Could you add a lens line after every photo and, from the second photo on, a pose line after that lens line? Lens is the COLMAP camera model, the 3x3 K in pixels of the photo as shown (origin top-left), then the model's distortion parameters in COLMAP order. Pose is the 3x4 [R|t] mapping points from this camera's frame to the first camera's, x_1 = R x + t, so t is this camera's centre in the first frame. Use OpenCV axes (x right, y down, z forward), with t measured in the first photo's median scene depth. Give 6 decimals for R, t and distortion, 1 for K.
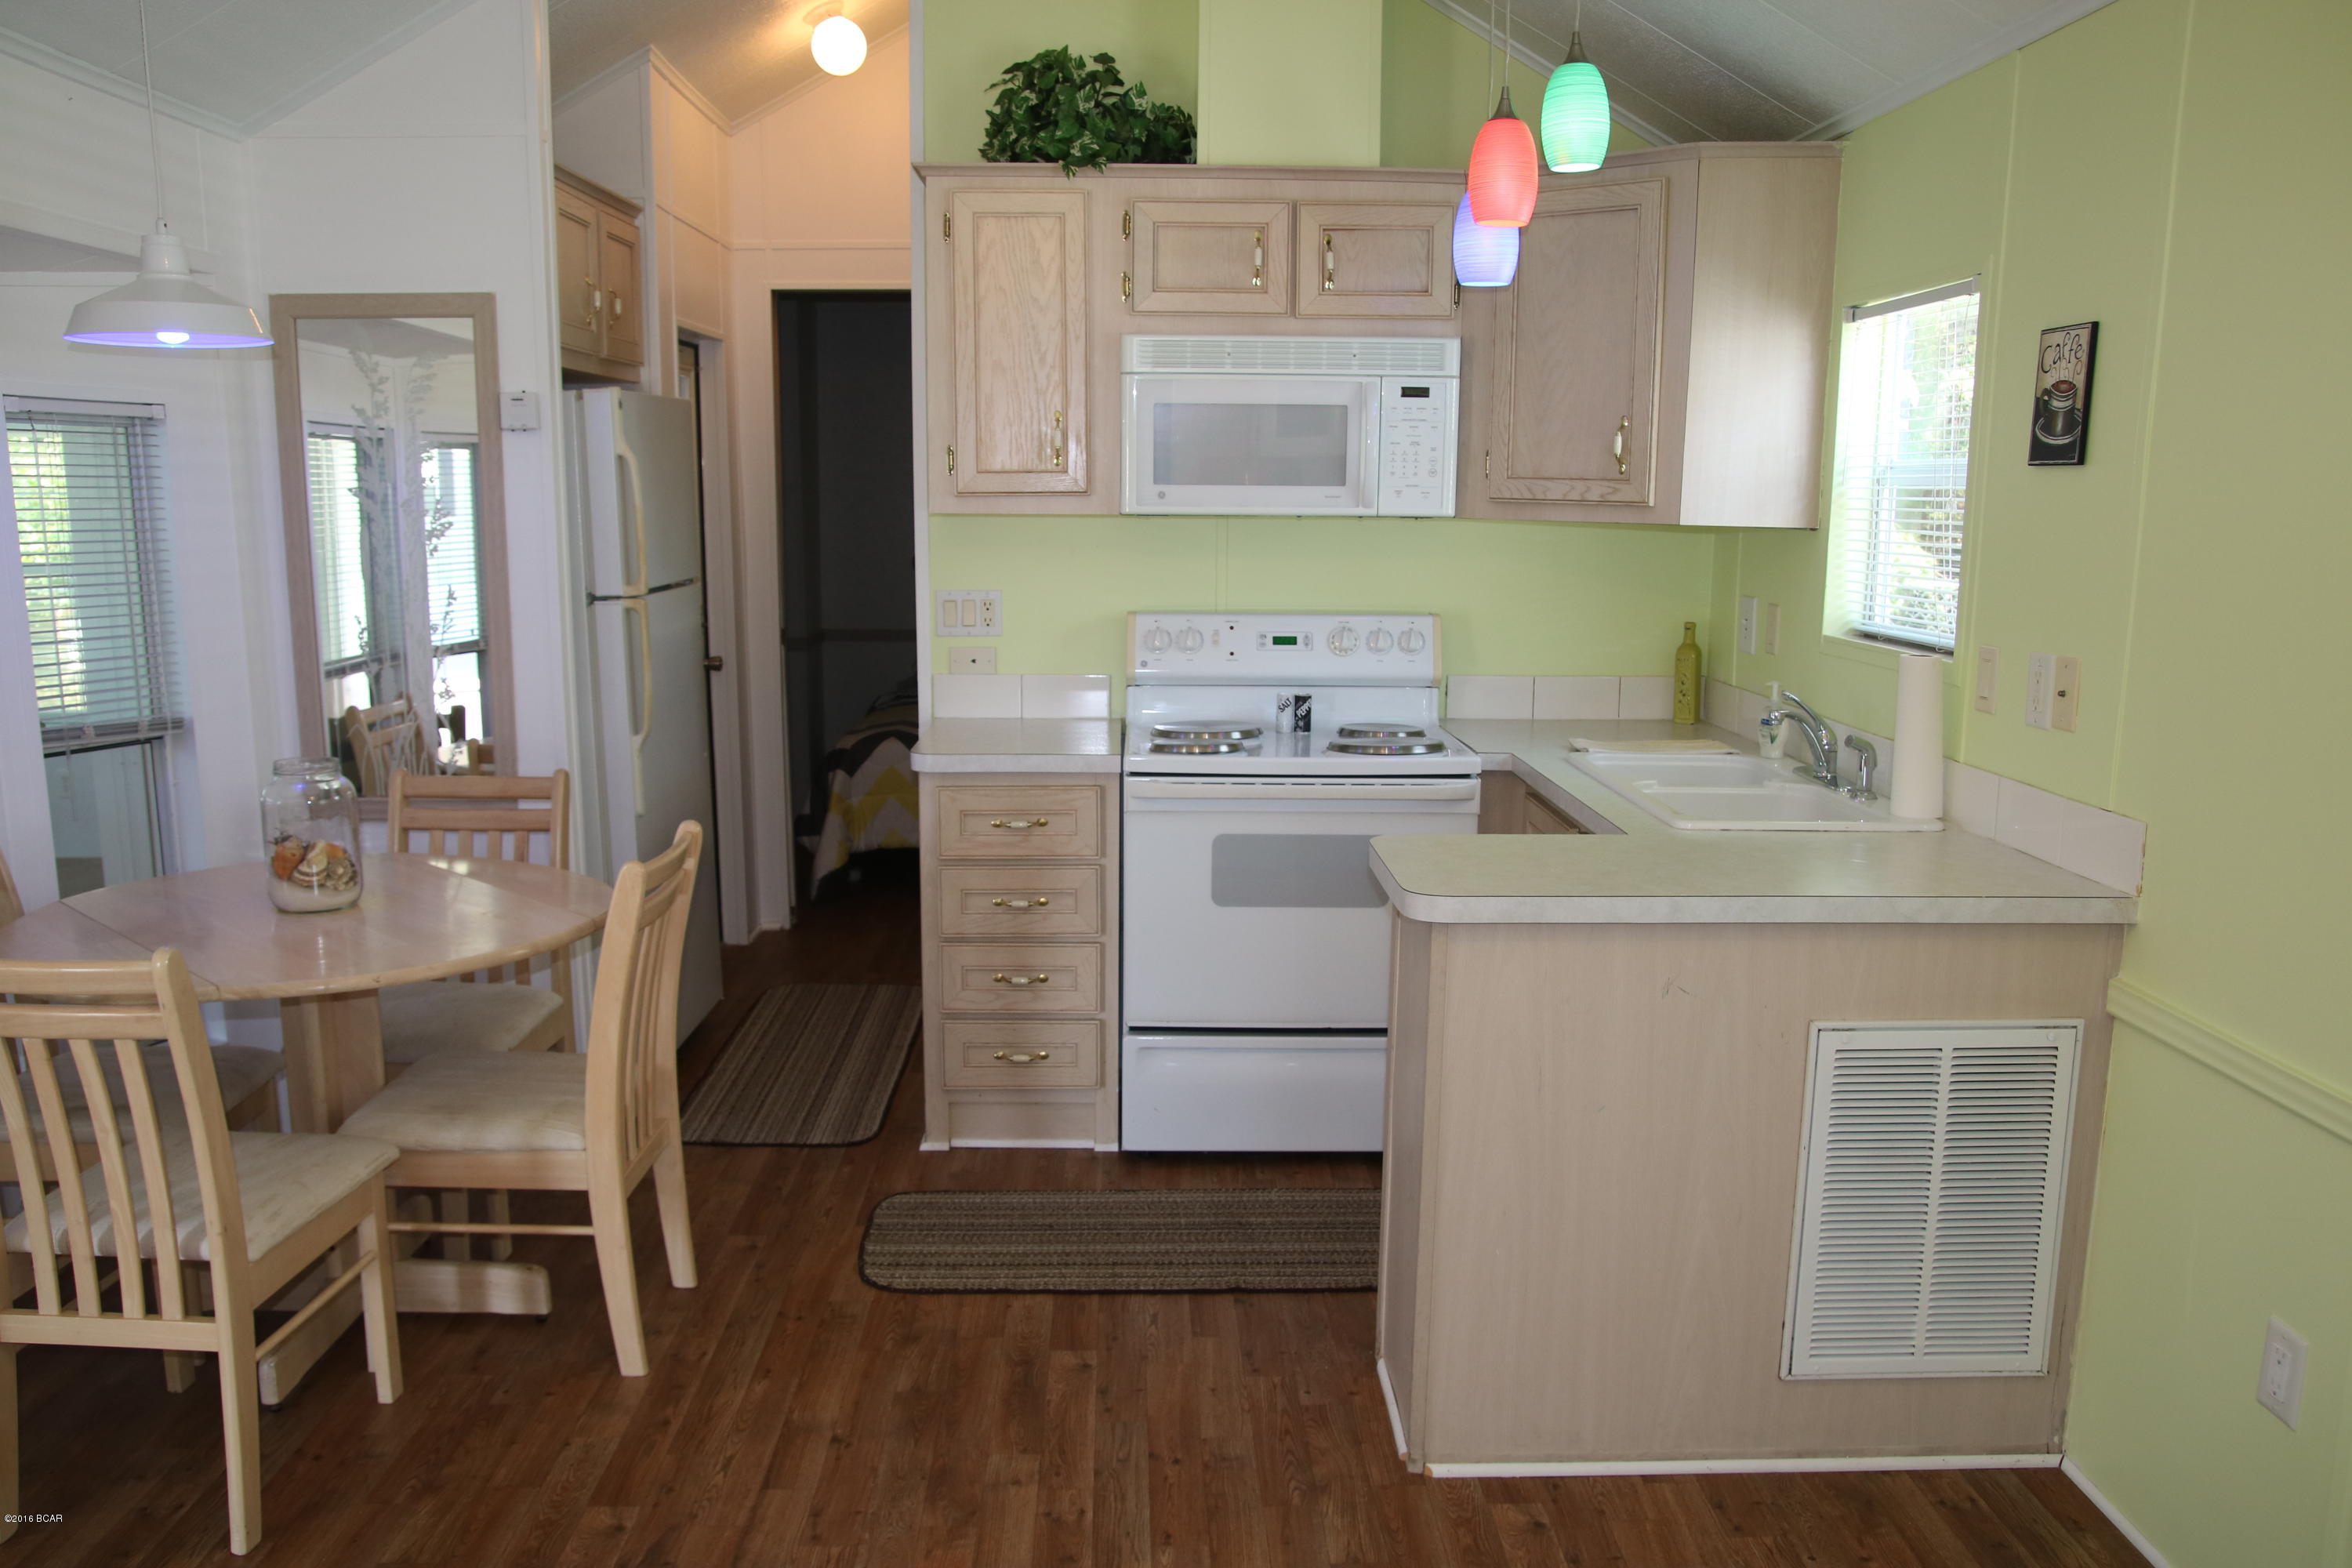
lens RADIAL K [[1823.4, 0, 1154.7], [0, 1823.4, 808.8], [0, 0, 1]] dist [-0.122020, 0.118015]
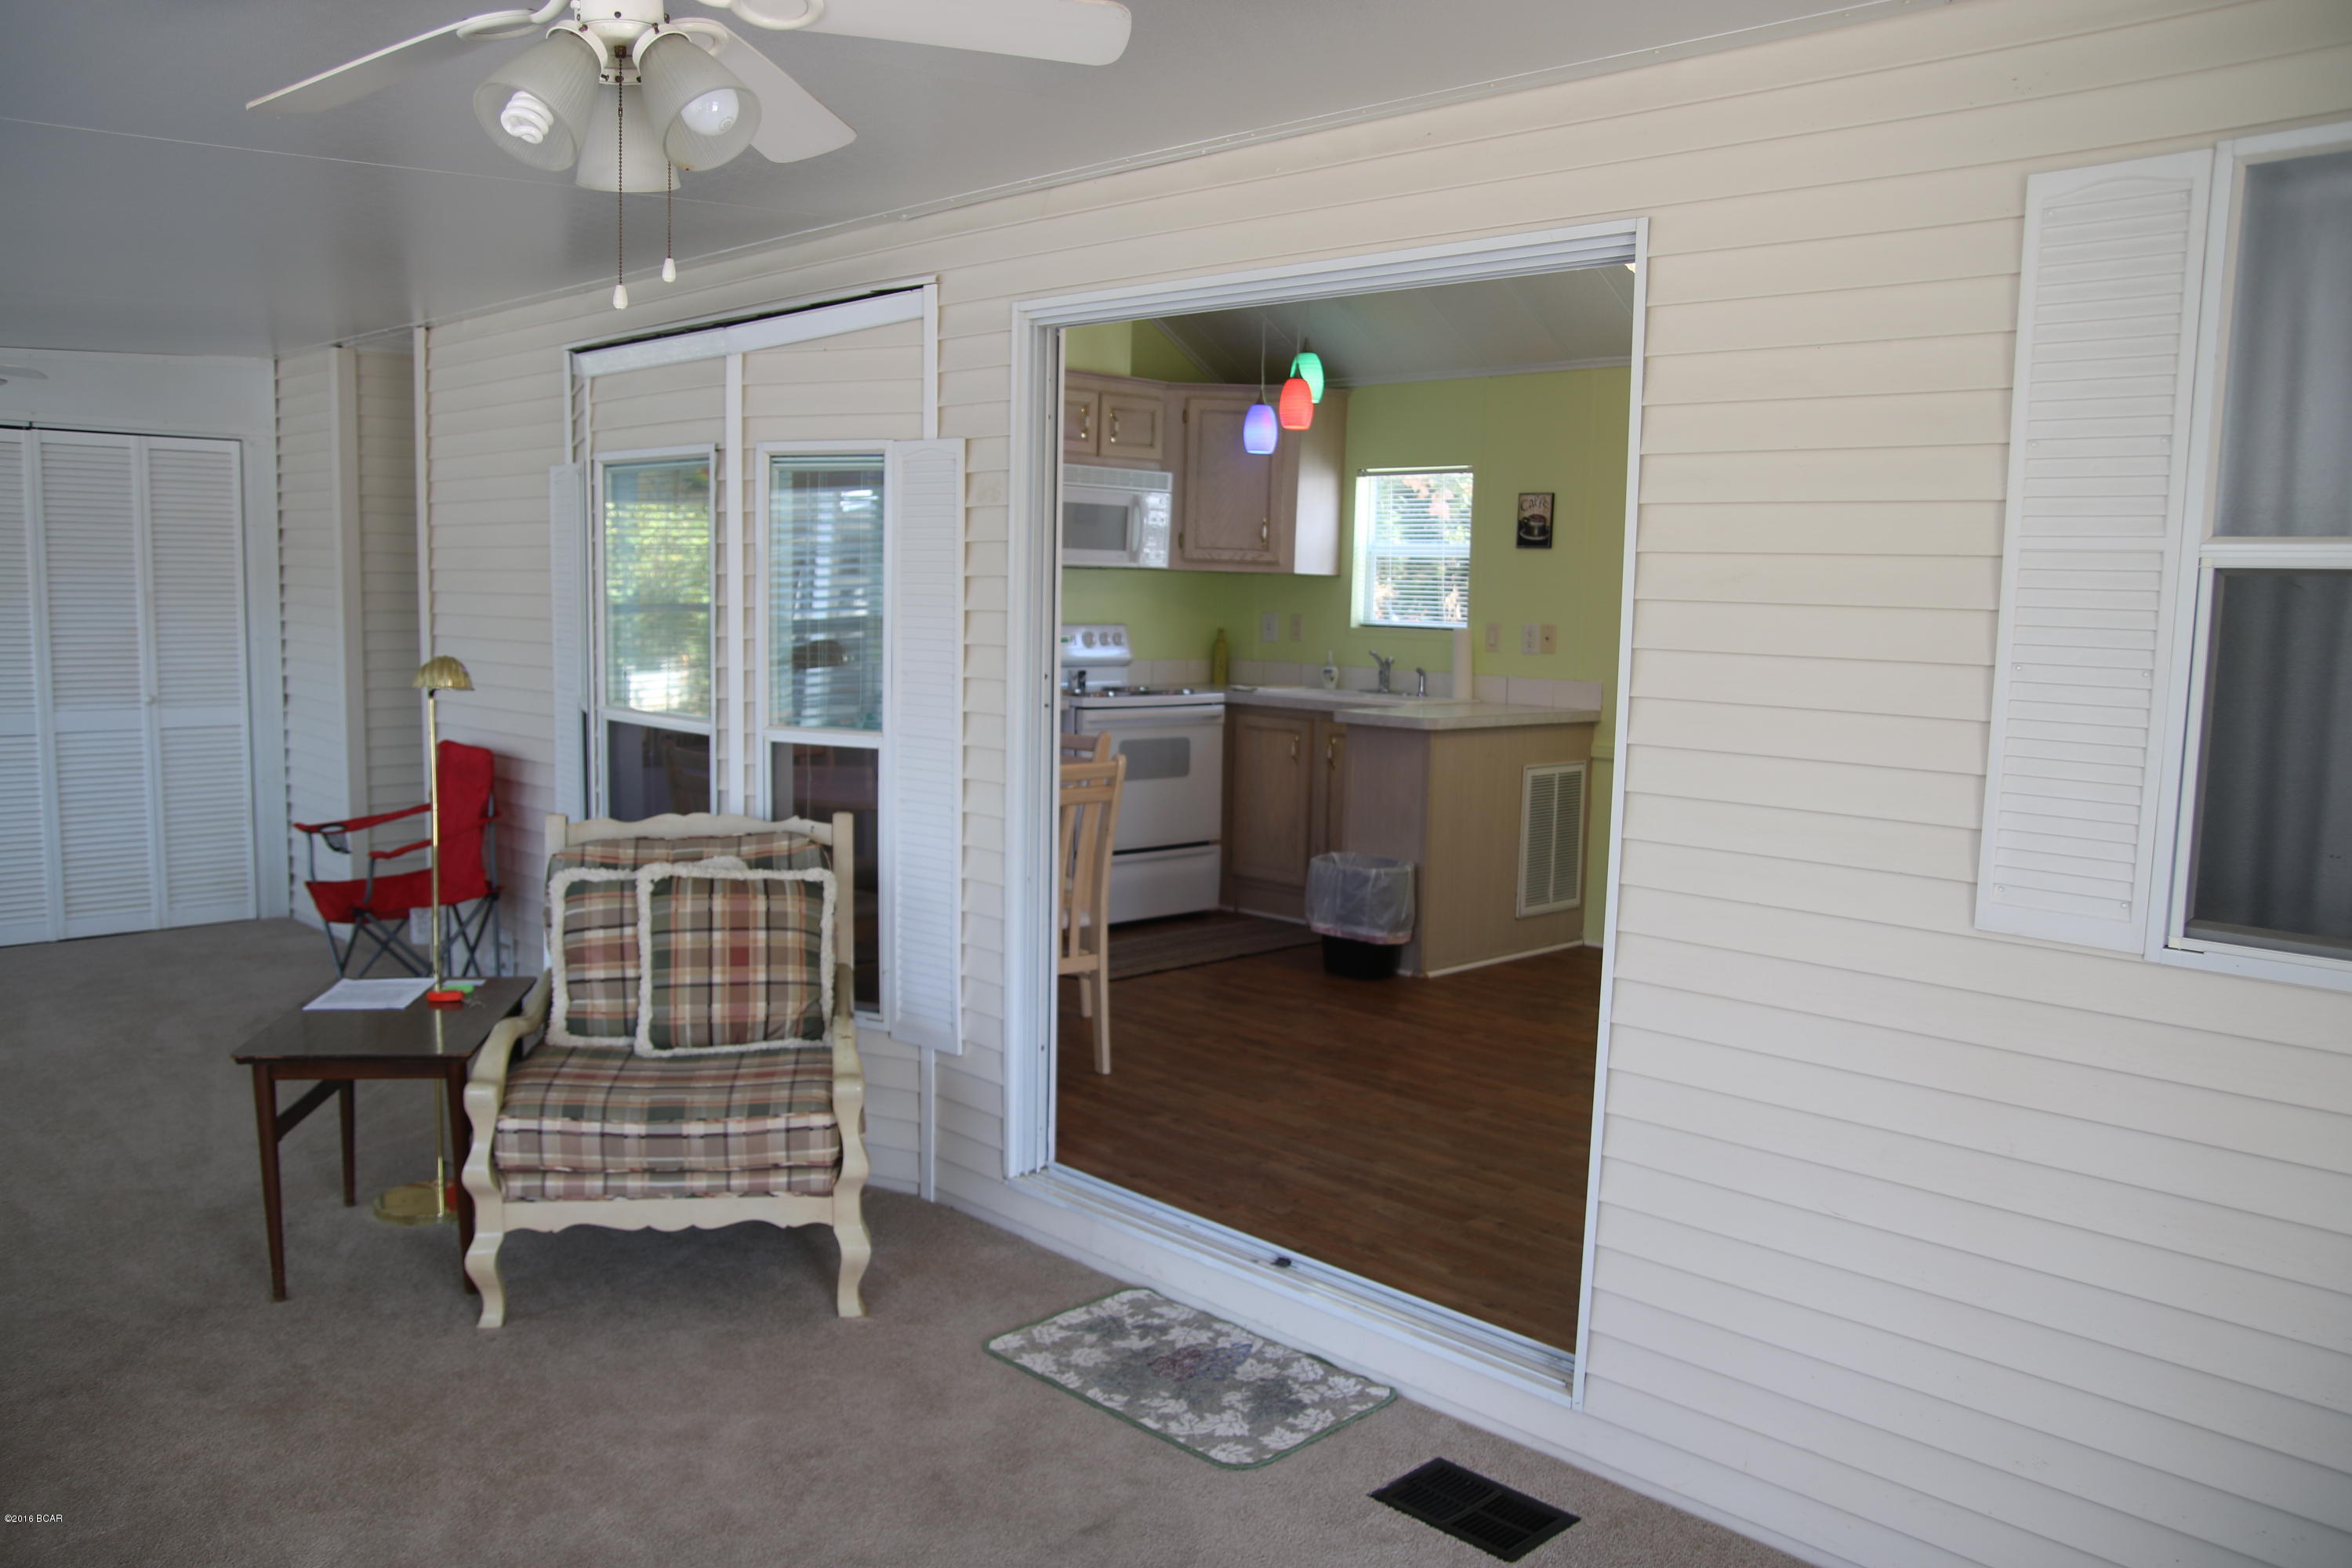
lens RADIAL K [[1823.4, 0, 1153.6], [0, 1823.4, 824.8], [0, 0, 1]] dist [-0.122020, 0.118015]
pose [[0.729497, -0.078031, 0.679518, -1.179371], [0.100889, 0.994880, 0.005935, 0.089414], [-0.676502, 0.064226, 0.733635, -0.344102]]
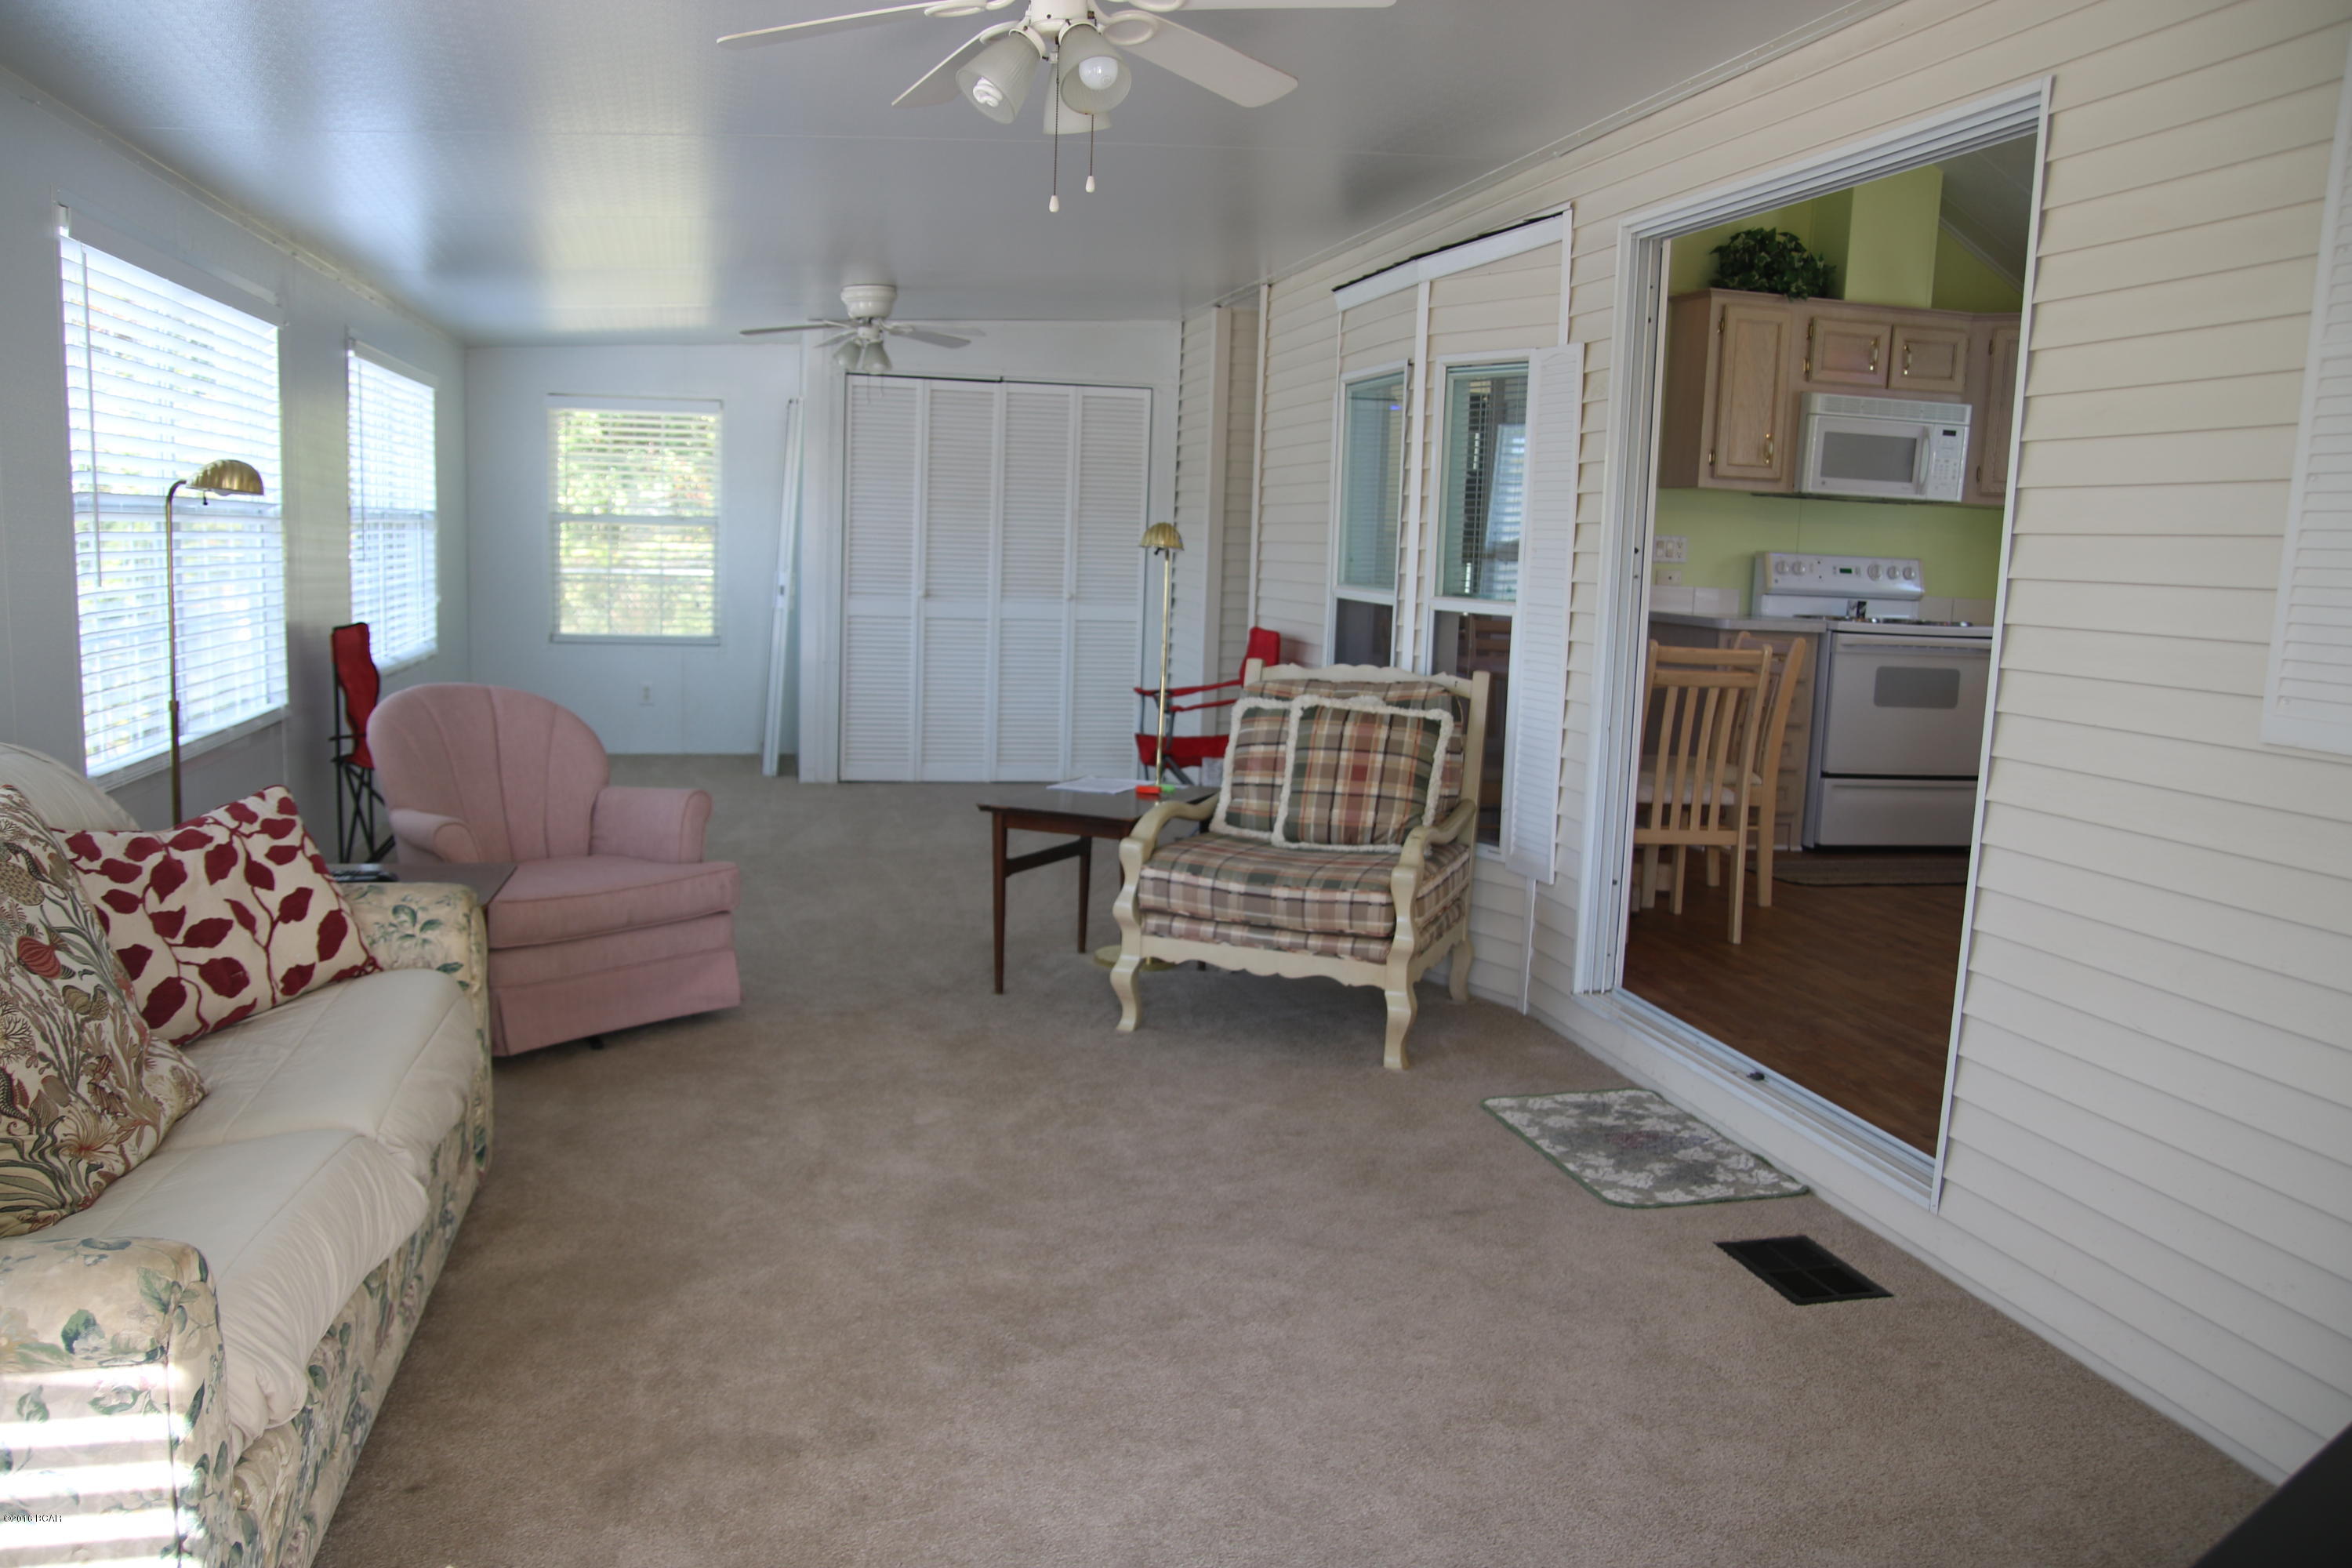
lens RADIAL K [[1823.4, 0, 1150.0], [0, 1823.4, 820.7], [0, 0, 1]] dist [-0.122020, 0.118015]
pose [[0.979348, -0.000293, 0.202183, -1.053864], [0.004141, 0.999818, -0.018612, 0.200556], [-0.202141, 0.019065, 0.979171, -0.621110]]
